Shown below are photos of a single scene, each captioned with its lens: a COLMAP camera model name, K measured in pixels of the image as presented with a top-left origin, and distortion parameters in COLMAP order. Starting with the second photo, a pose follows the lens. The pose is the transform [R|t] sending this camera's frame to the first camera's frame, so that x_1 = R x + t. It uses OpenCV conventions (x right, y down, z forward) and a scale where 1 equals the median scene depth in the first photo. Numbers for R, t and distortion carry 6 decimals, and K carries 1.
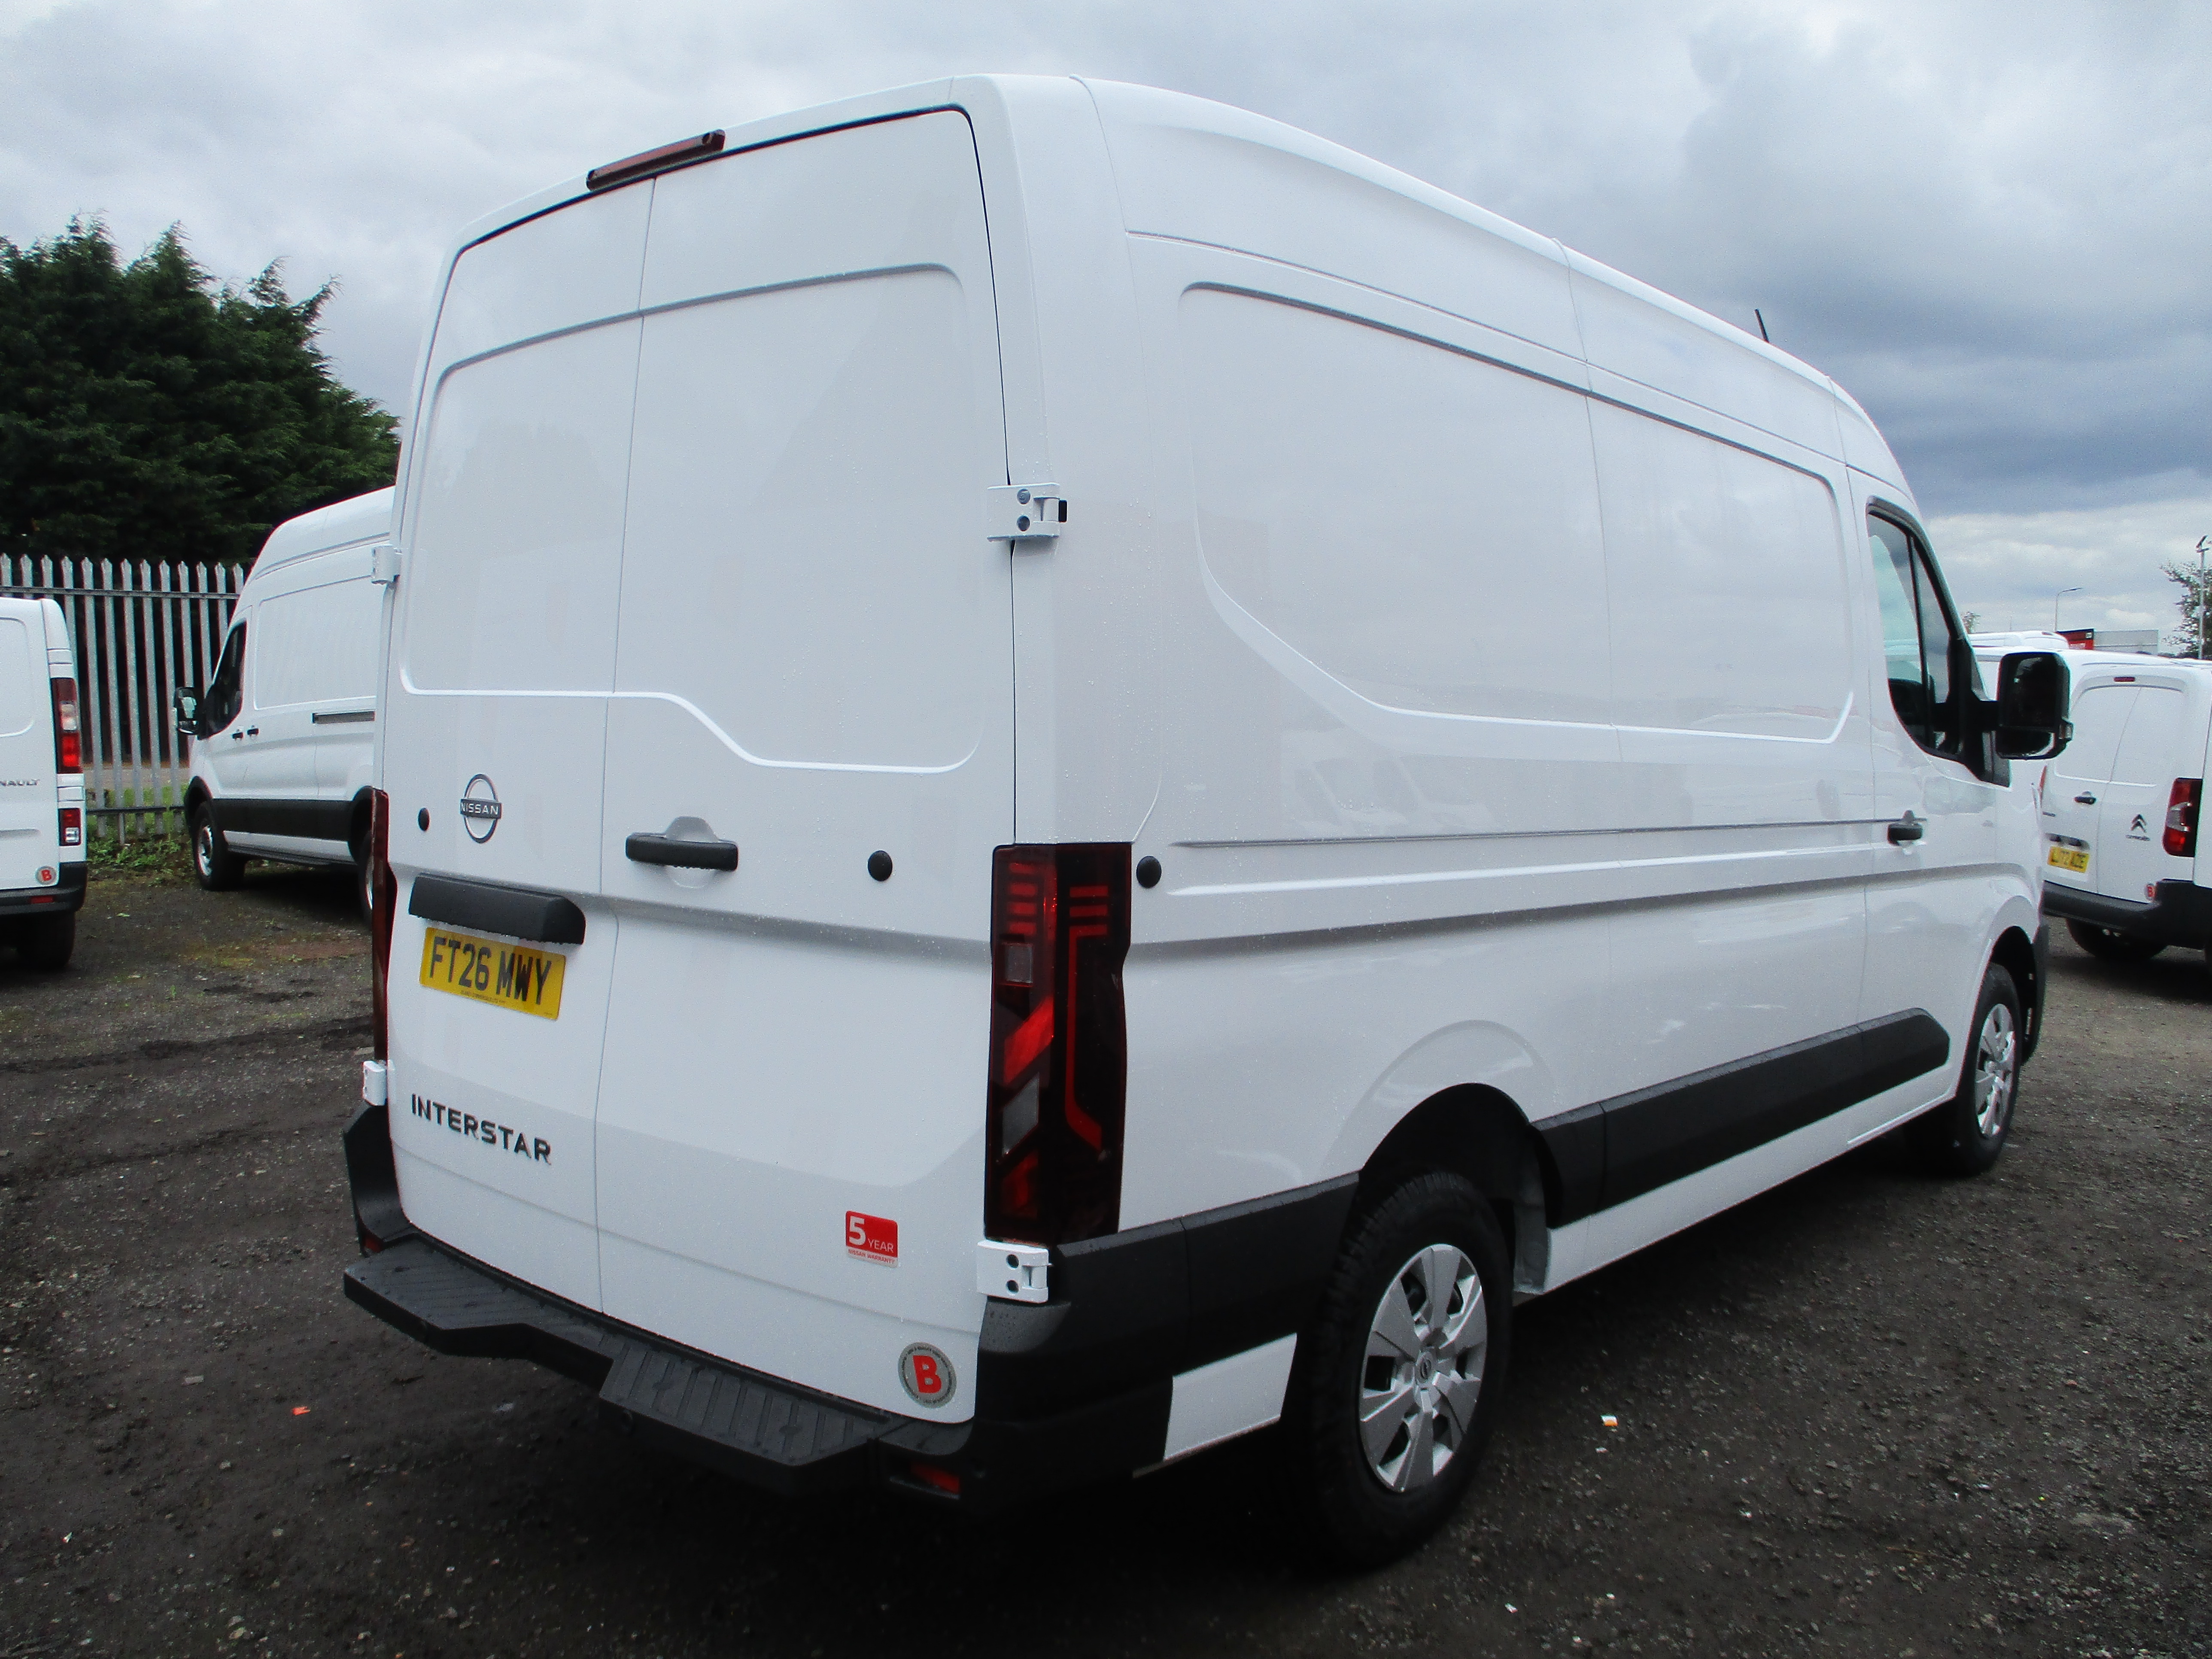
lens RADIAL K [[1835.0, 0, 1085.6], [0, 1835.0, 829.3], [0, 0, 1]] dist [-0.029001, 0.003591]
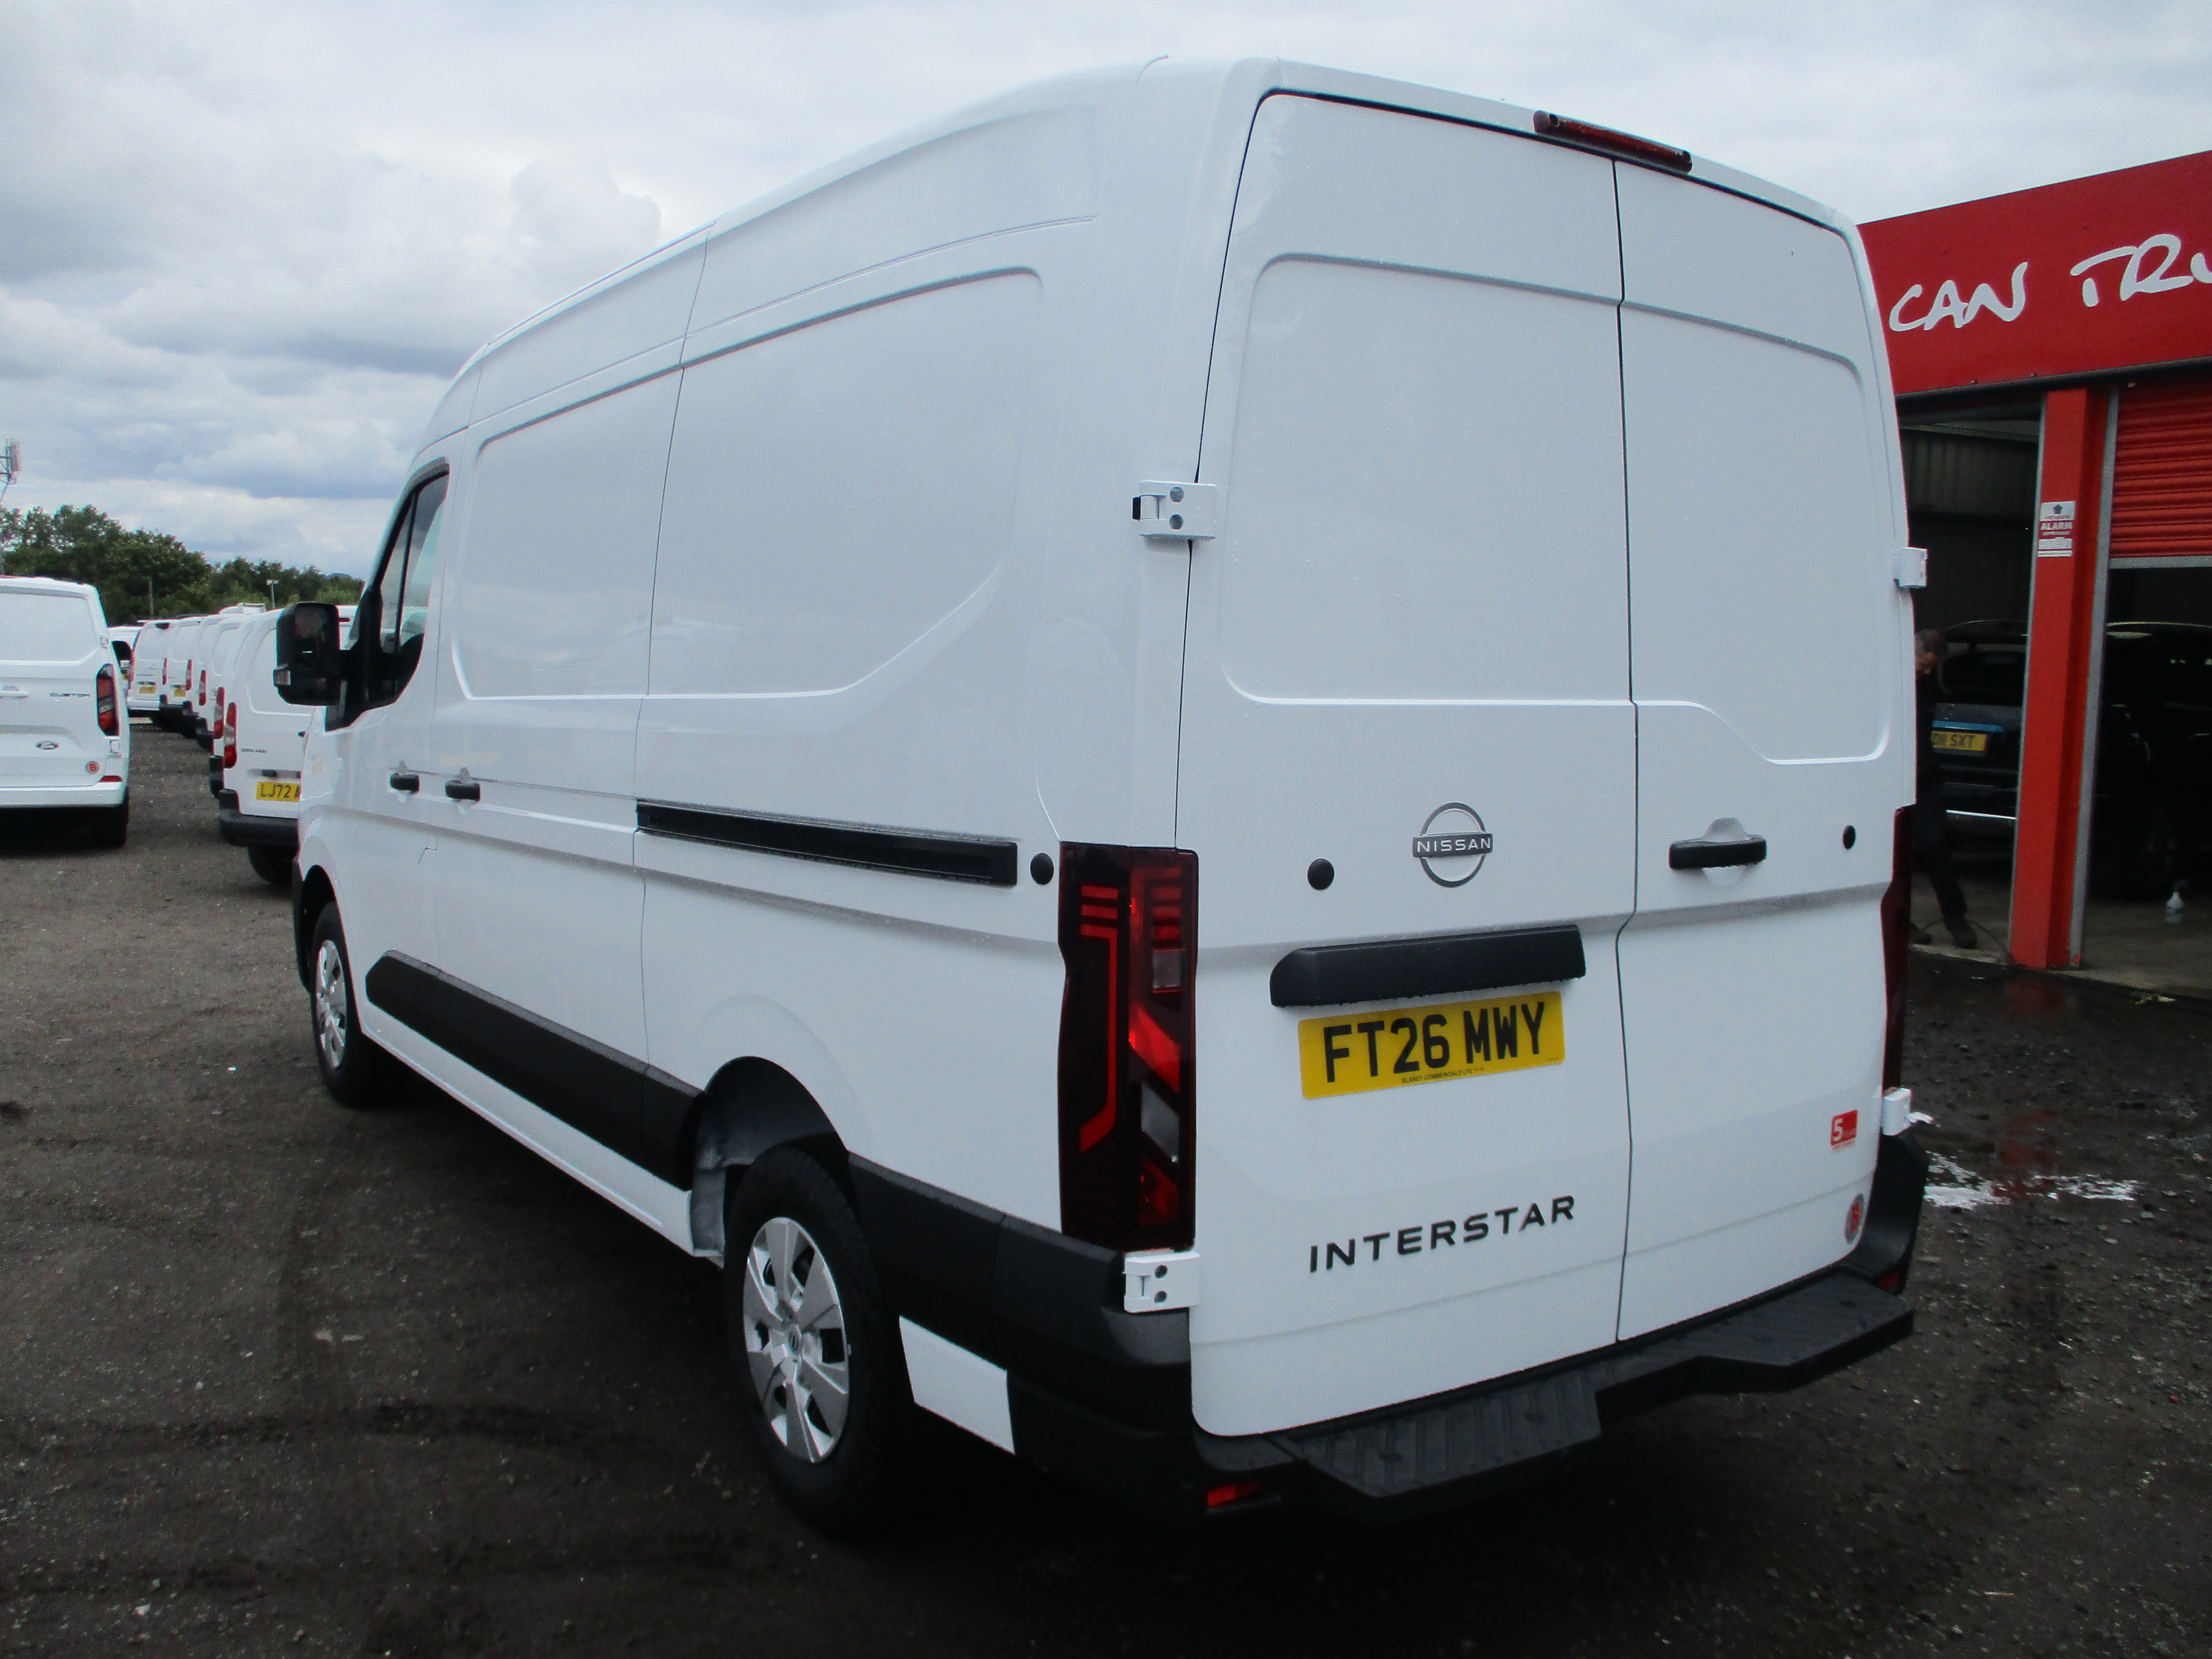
lens RADIAL K [[1835.0, 0, 1111.9], [0, 1835.0, 833.9], [0, 0, 1]] dist [-0.029001, 0.003591]
pose [[0.234297, -0.101391, 0.966864, -1.180746], [0.051584, 0.994442, 0.091782, -0.101063], [-0.970796, 0.028371, 0.238225, 0.975034]]
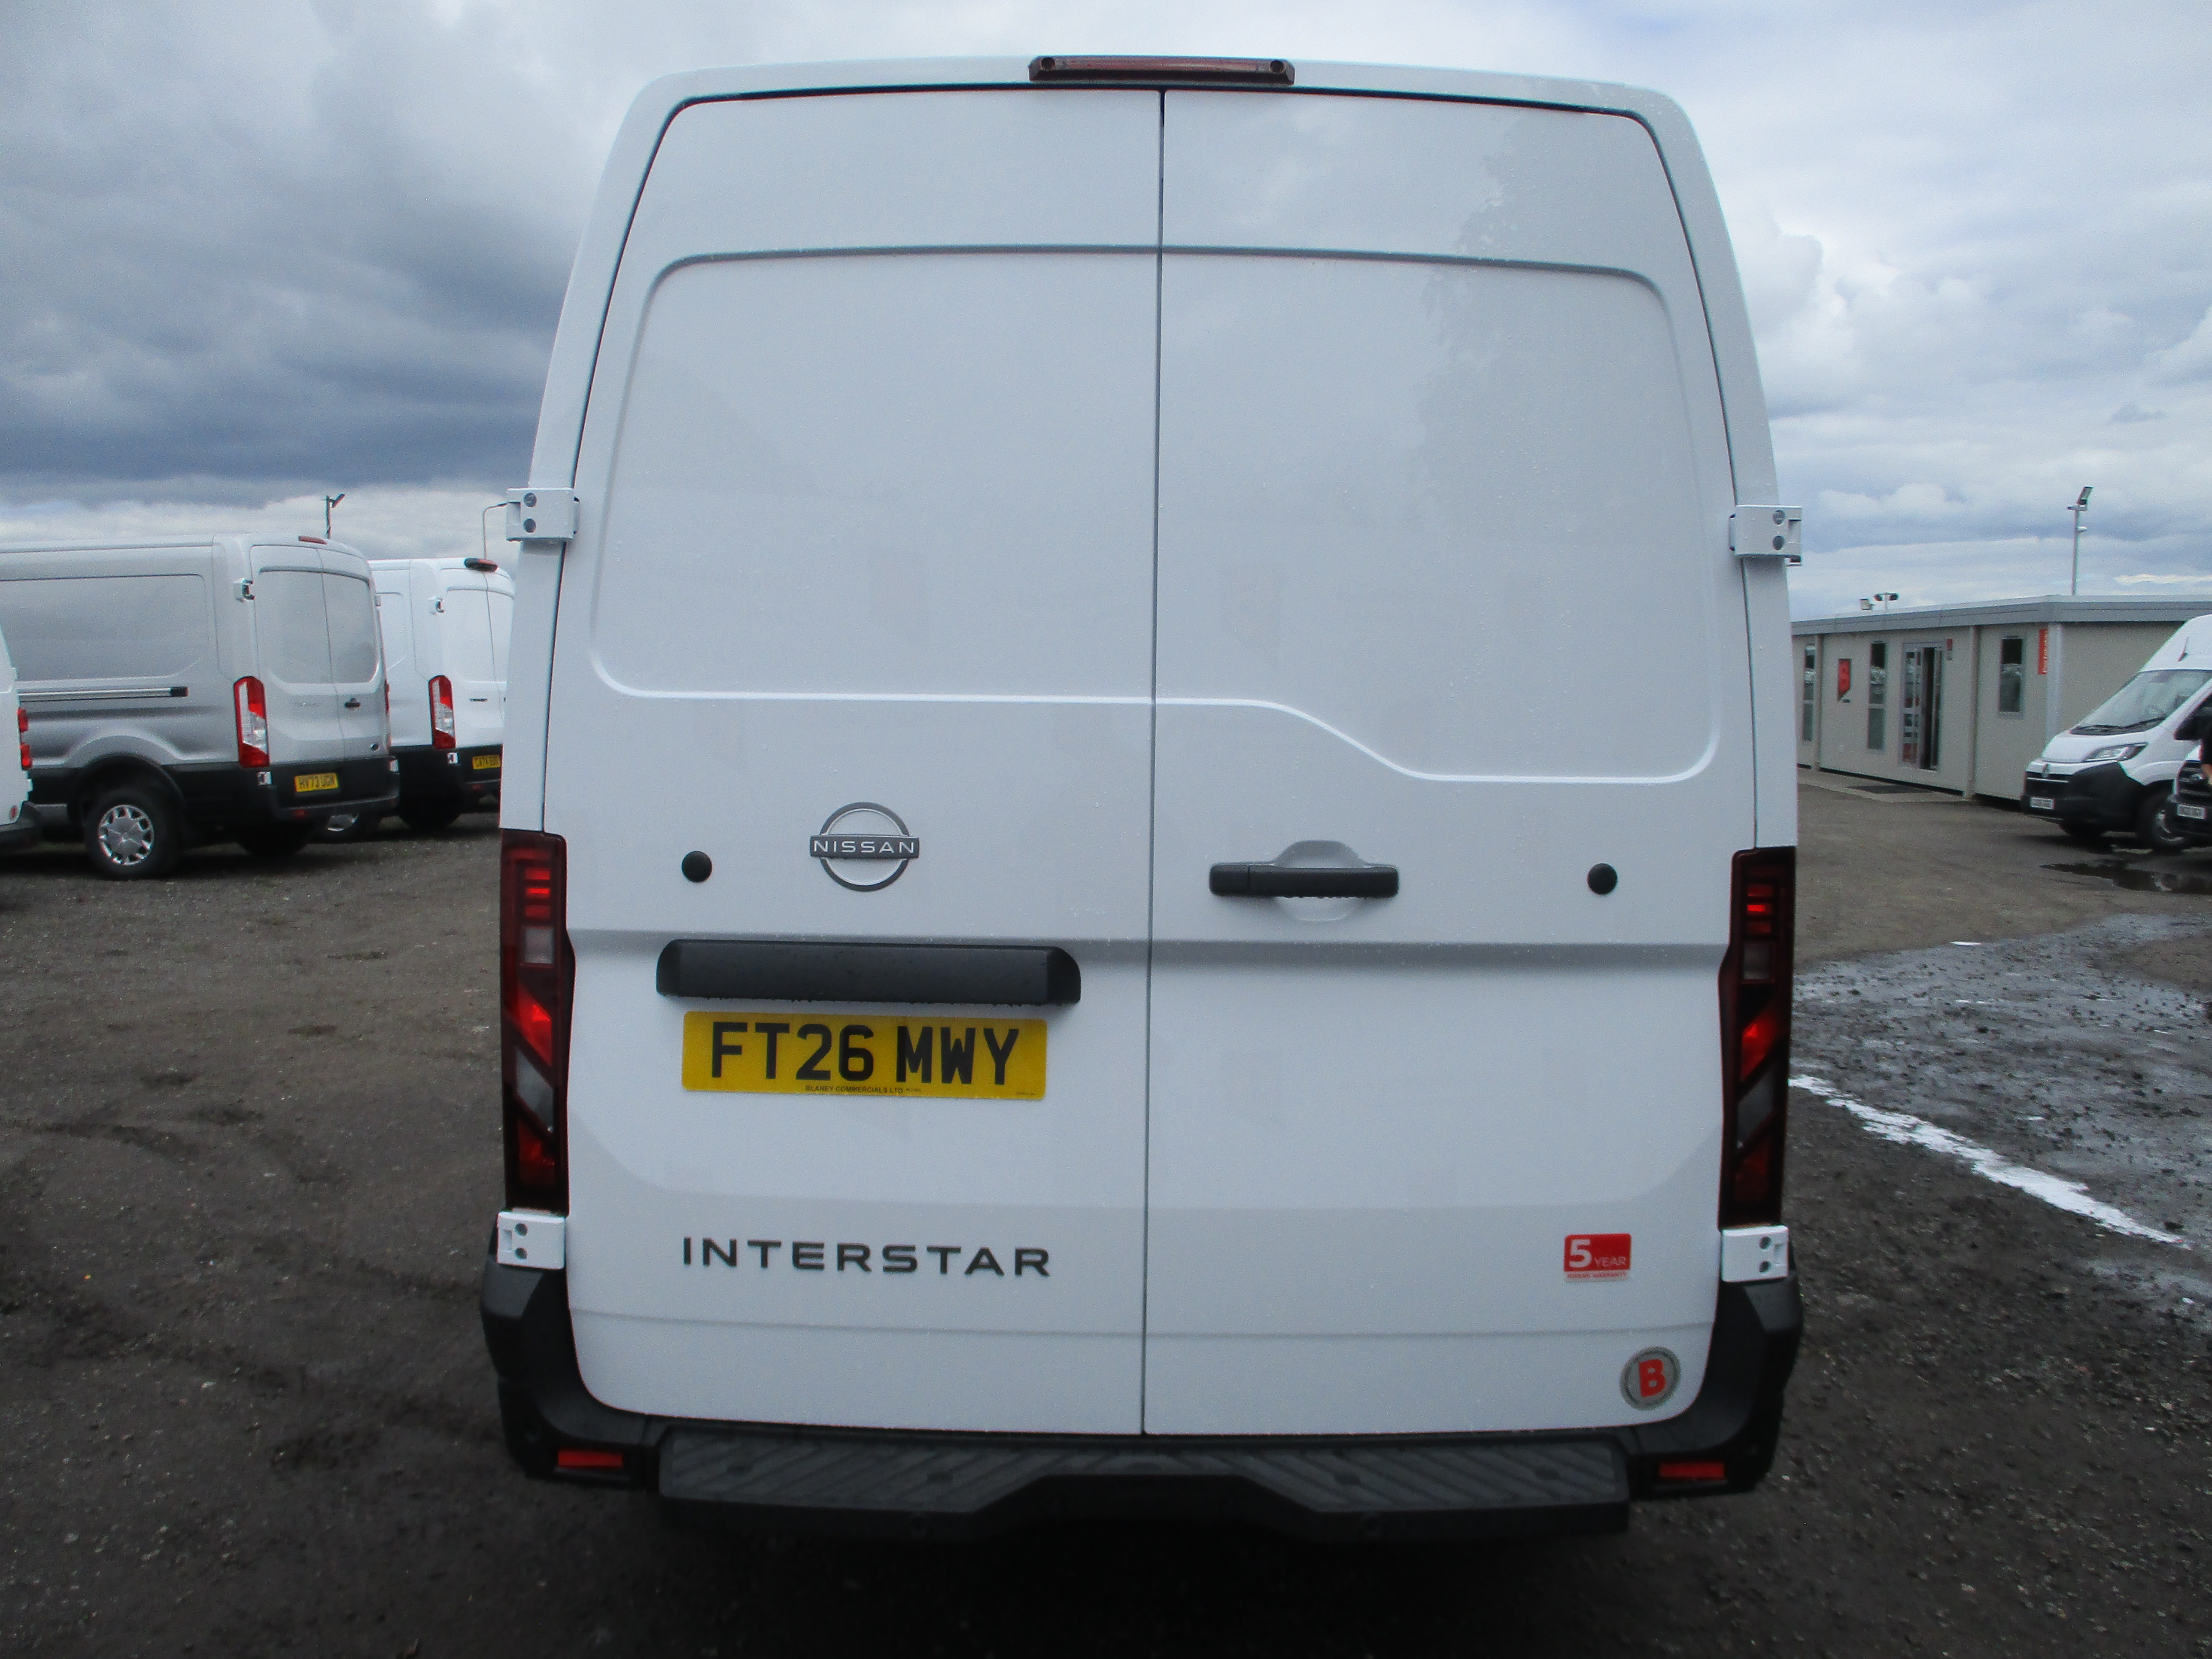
lens RADIAL K [[1835.0, 0, 1093.4], [0, 1835.0, 831.8], [0, 0, 1]] dist [-0.029001, 0.003591]
pose [[0.751787, -0.053837, 0.657204, -0.785075], [0.042027, 0.998547, 0.033724, -0.040685], [-0.658065, 0.002267, 0.752958, 0.360506]]
